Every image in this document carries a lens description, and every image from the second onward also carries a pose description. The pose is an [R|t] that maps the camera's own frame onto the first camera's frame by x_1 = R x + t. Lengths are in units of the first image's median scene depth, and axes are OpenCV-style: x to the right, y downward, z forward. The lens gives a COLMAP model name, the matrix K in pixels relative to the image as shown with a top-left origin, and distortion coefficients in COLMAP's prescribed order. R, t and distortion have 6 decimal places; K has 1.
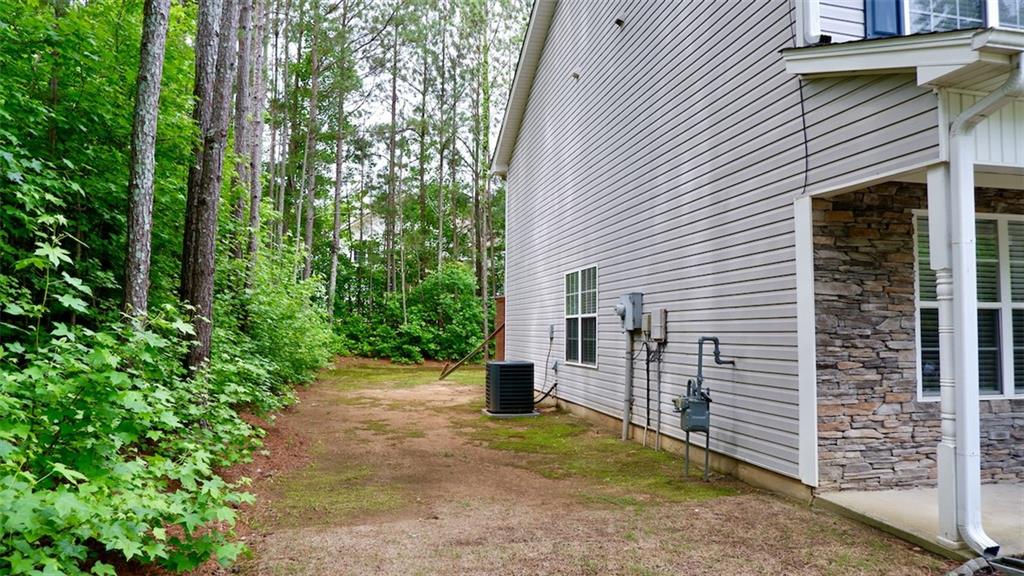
lens RADIAL K [[665.5, 0, 512.0], [0, 665.5, 288.0], [0, 0, 1]] dist [-0.016776, -0.003529]
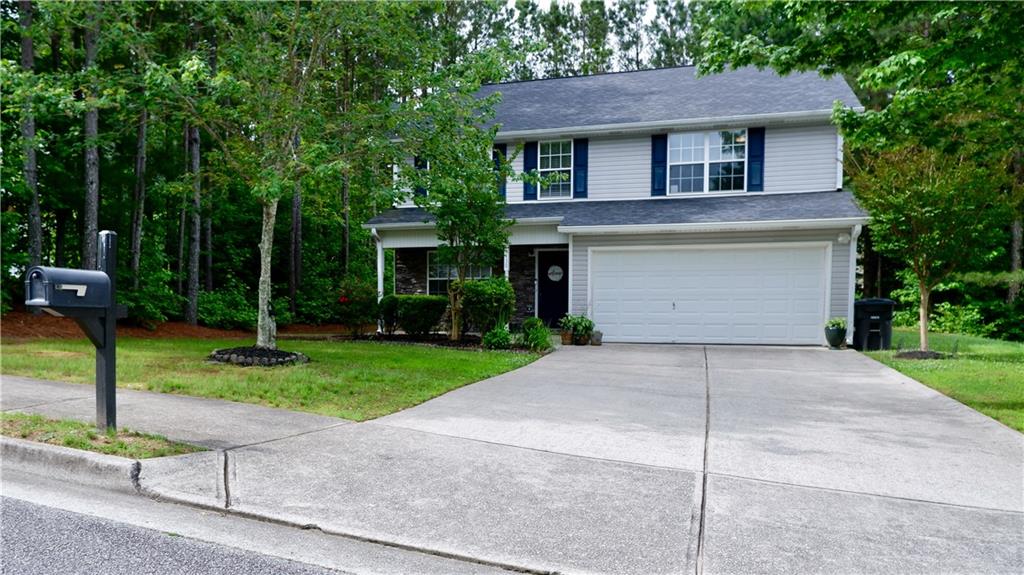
lens RADIAL K [[771.2, 0, 432.9], [0, 771.2, 330.0], [0, 0, 1]] dist [-0.012983, -0.002009]
pose [[0.852033, 0.017439, -0.523198, 2.783837], [0.033716, 0.995542, 0.088091, -0.064922], [0.522402, -0.092697, 0.847646, -2.455868]]
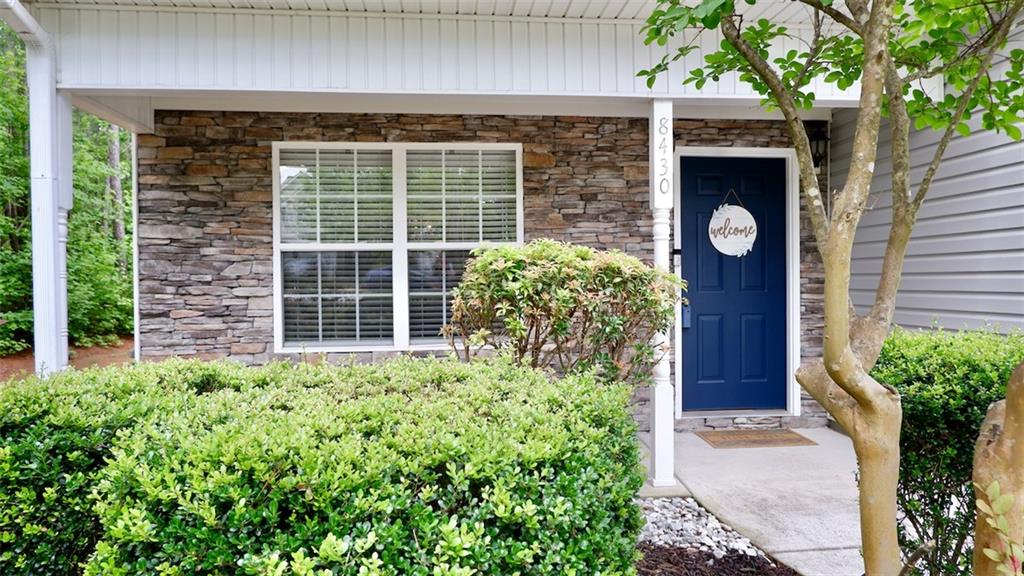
lens RADIAL K [[665.5, 0, 512.0], [0, 665.5, 288.0], [0, 0, 1]] dist [-0.016776, -0.003529]
pose [[0.992772, -0.010613, -0.119542, 1.060007], [0.019685, 0.996991, 0.074971, 0.019069], [0.118387, -0.076782, 0.989994, 0.128681]]
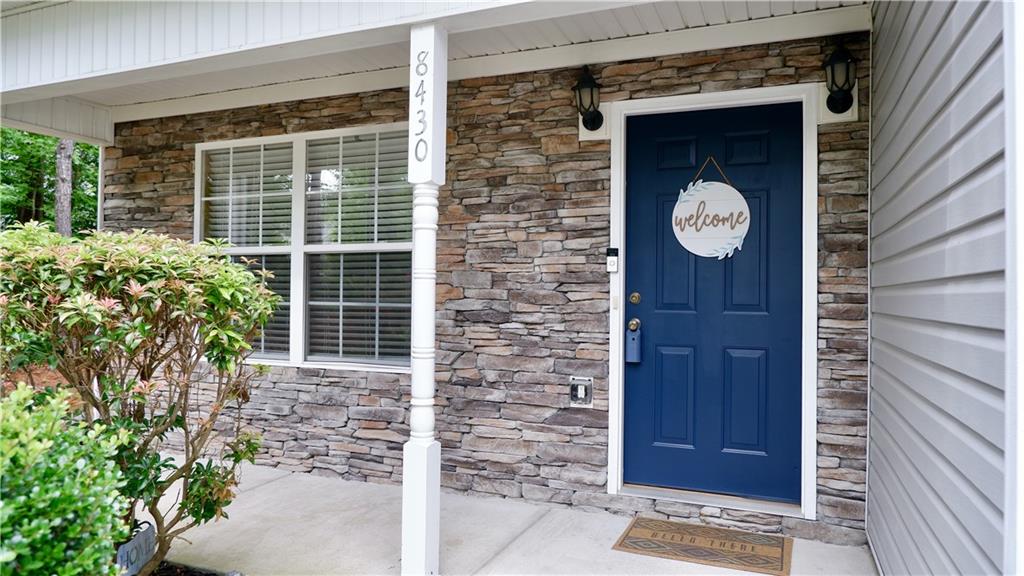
lens RADIAL K [[665.5, 0, 512.0], [0, 665.5, 288.0], [0, 0, 1]] dist [-0.016776, -0.003529]
pose [[0.824461, -0.000663, -0.565918, 1.487947], [0.027166, 0.998893, 0.038406, 0.051918], [0.565266, -0.047038, 0.823566, 0.511846]]
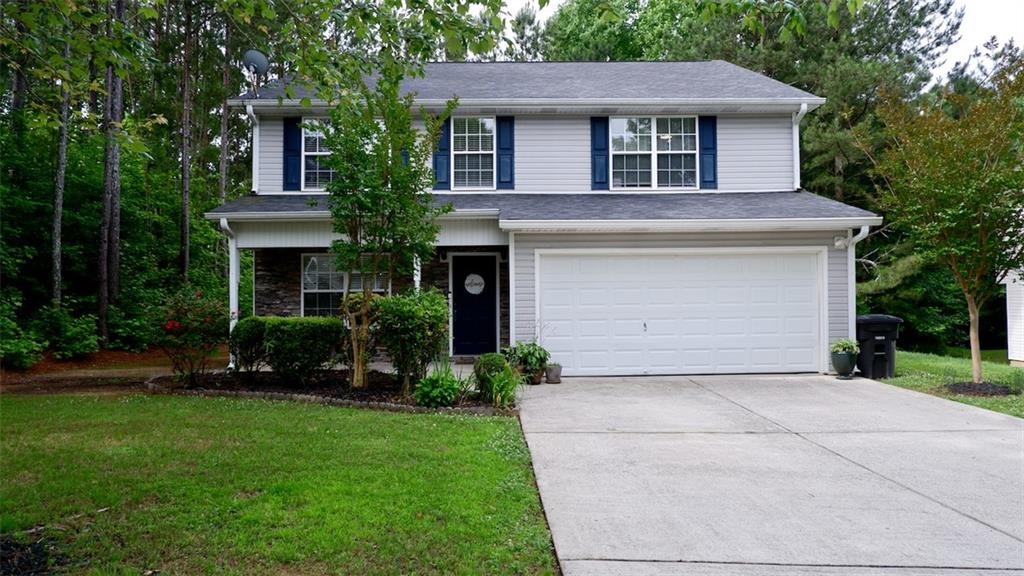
lens RADIAL K [[665.5, 0, 512.0], [0, 665.5, 288.0], [0, 0, 1]] dist [-0.016776, -0.003529]
pose [[0.977346, -0.016360, -0.211015, 1.971221], [0.024017, 0.999141, 0.033776, -0.055449], [0.210281, -0.038079, 0.976899, -1.349021]]
